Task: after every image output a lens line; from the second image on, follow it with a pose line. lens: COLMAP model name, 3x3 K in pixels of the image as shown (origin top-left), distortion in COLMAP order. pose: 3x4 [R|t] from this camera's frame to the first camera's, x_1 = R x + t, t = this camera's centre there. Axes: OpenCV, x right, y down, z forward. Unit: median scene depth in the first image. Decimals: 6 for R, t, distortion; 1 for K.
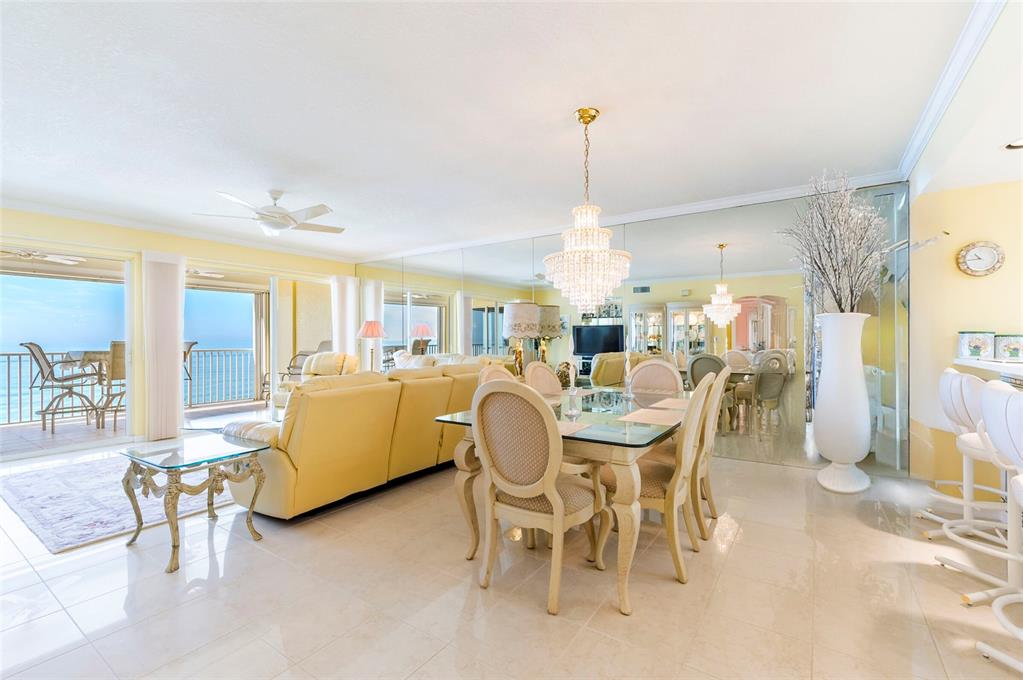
lens RADIAL K [[445.5, 0, 505.7], [0, 445.5, 342.7], [0, 0, 1]] dist [0.000682, -0.000544]
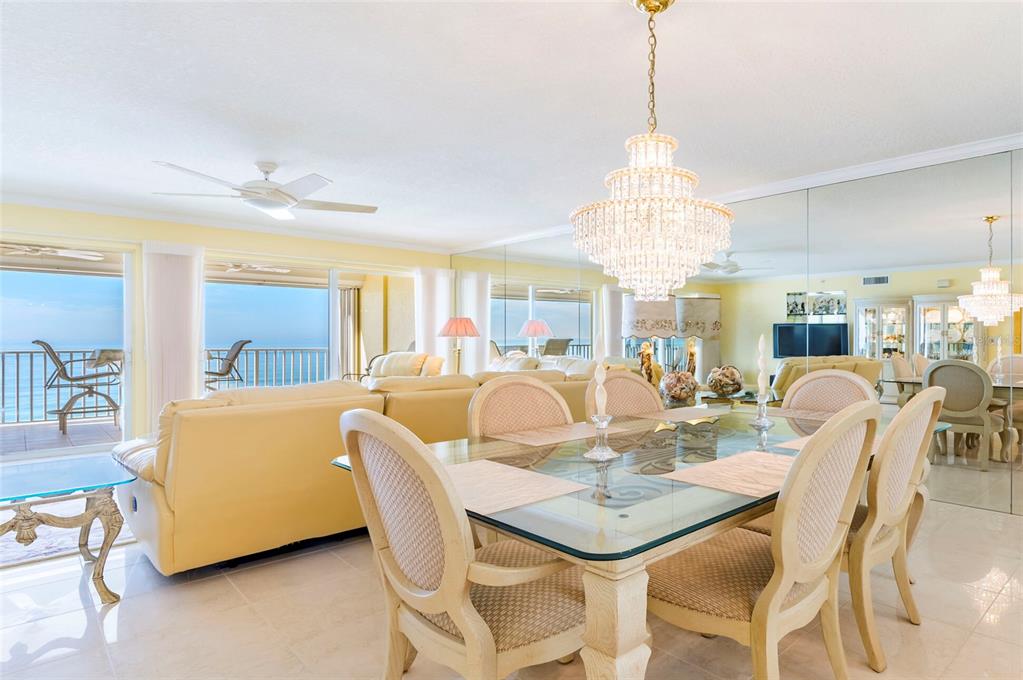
lens RADIAL K [[472.6, 0, 534.8], [0, 472.6, 339.2], [0, 0, 1]] dist [-0.001511, 0.000301]
pose [[0.951069, 0.004218, -0.308951, 0.228620], [-0.006282, 0.999964, -0.005687, -0.002777], [0.308916, 0.007349, 0.951061, 0.280768]]
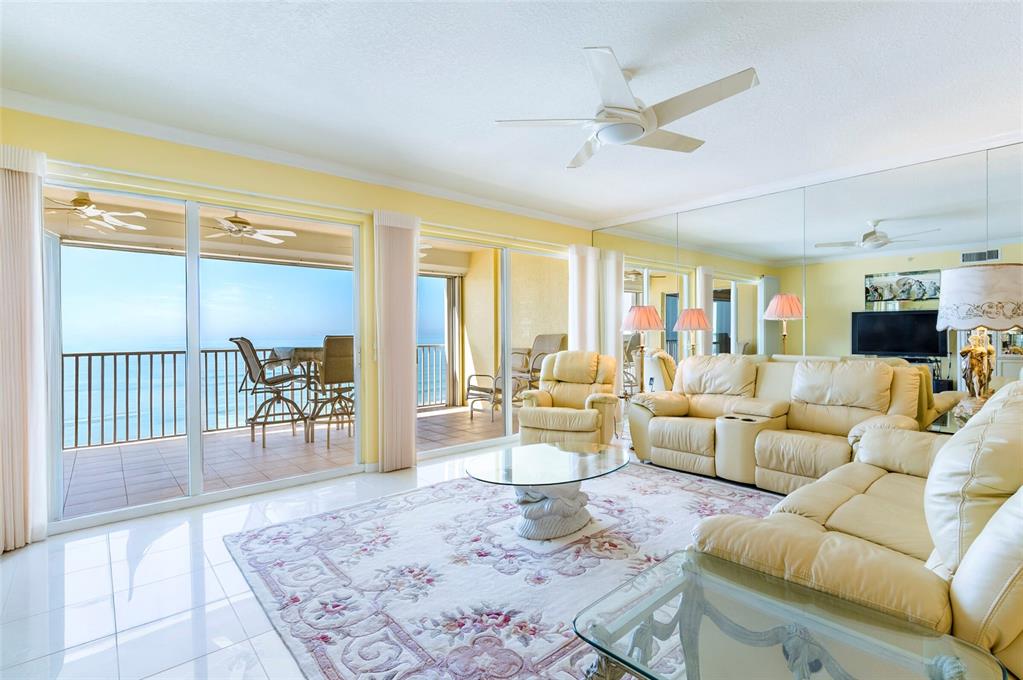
lens RADIAL K [[472.6, 0, 504.5], [0, 472.6, 344.0], [0, 0, 1]] dist [-0.001511, 0.000301]
pose [[0.967891, 0.003847, -0.251342, -0.381388], [0.000391, 0.999859, 0.016809, -0.002311], [0.251371, -0.016368, 0.967752, 0.279011]]
